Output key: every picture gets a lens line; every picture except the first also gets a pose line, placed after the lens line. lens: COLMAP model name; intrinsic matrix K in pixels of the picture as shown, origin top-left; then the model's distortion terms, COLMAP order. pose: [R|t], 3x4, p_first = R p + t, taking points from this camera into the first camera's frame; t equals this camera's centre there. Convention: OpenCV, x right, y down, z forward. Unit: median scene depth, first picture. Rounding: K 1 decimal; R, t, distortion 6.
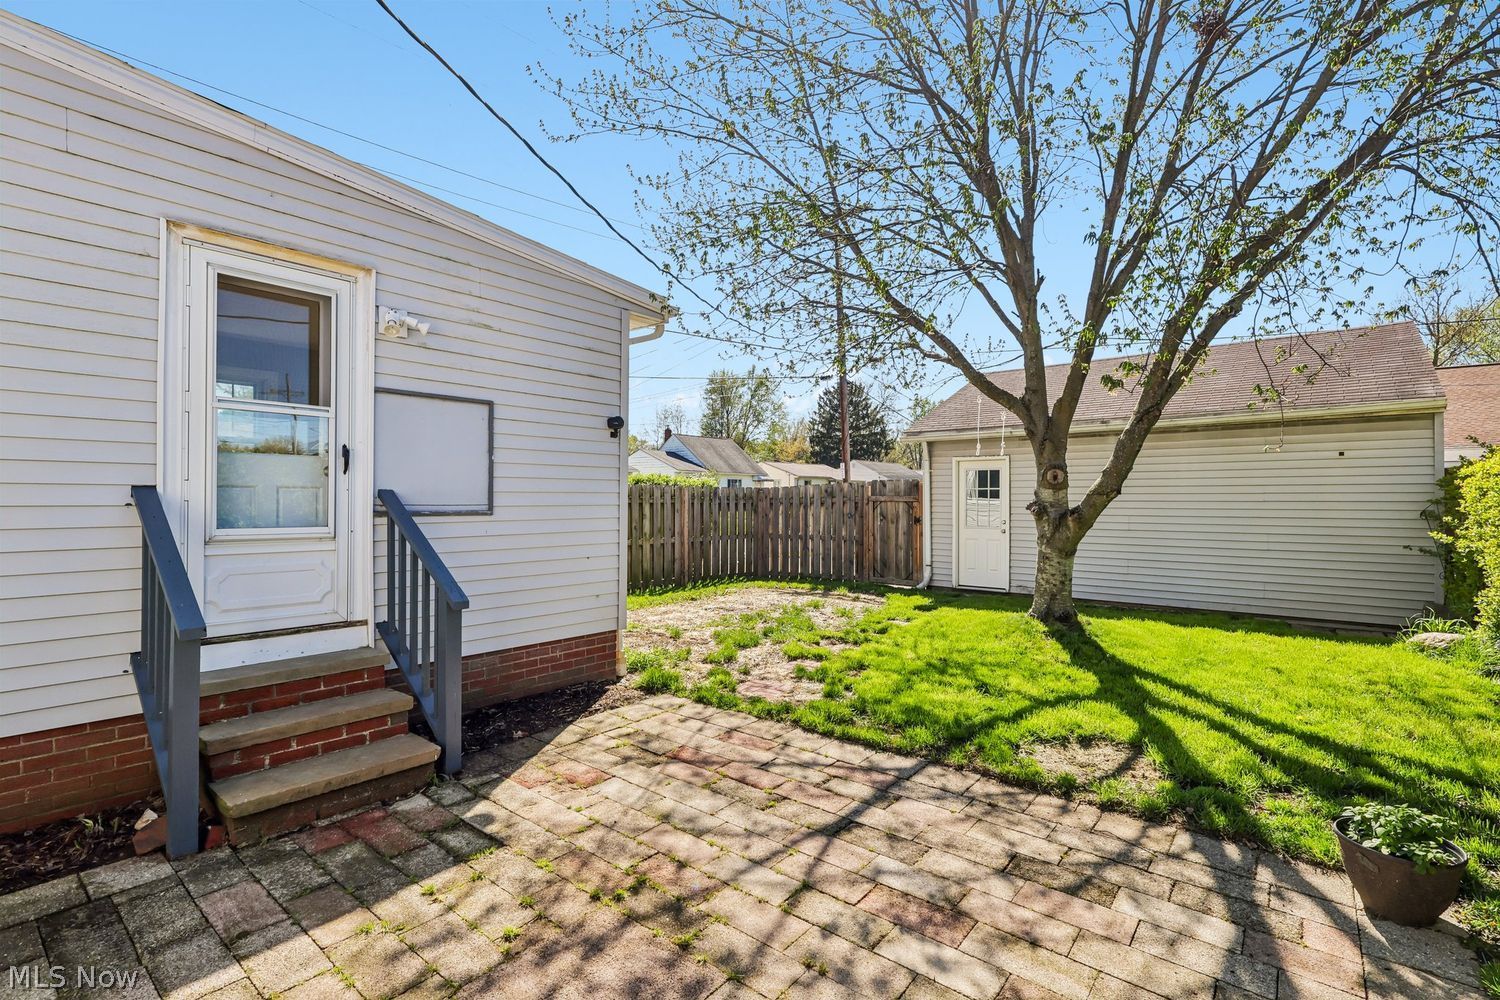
lens RADIAL K [[704.6, 0, 751.0], [0, 704.6, 494.0], [0, 0, 1]] dist [0.001317, -0.000465]
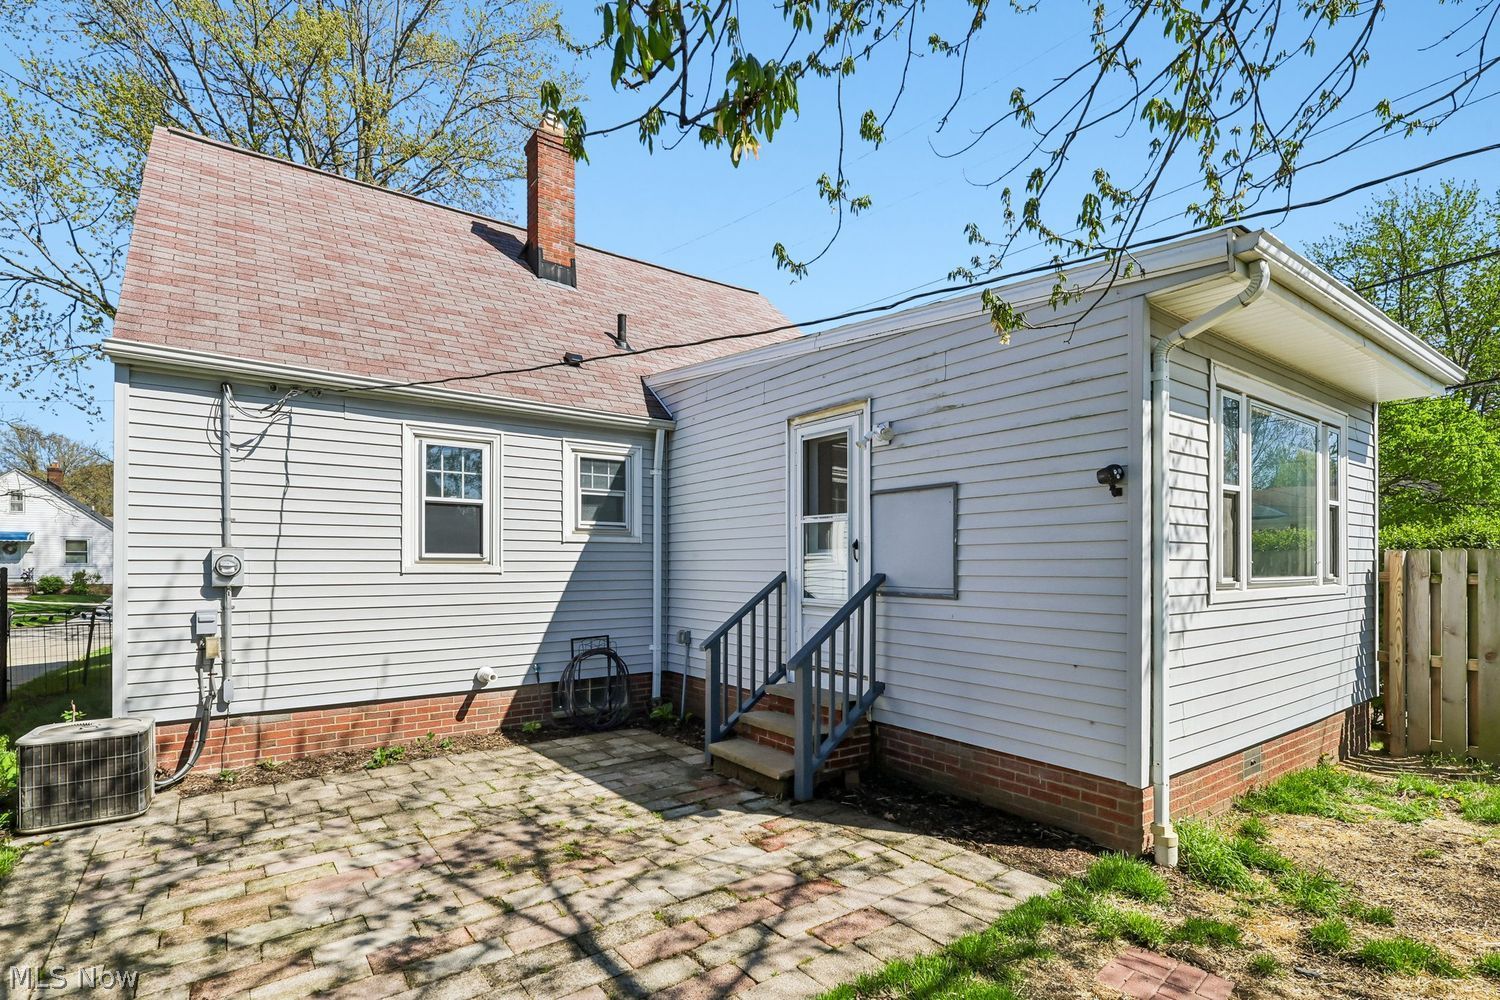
lens RADIAL K [[704.6, 0, 732.3], [0, 704.6, 572.1], [0, 0, 1]] dist [0.001317, -0.000465]
pose [[-0.263969, 0.004380, -0.964521, 0.870048], [0.005426, 0.999981, 0.003056, -0.018327], [0.964516, -0.004427, -0.263987, 1.292366]]
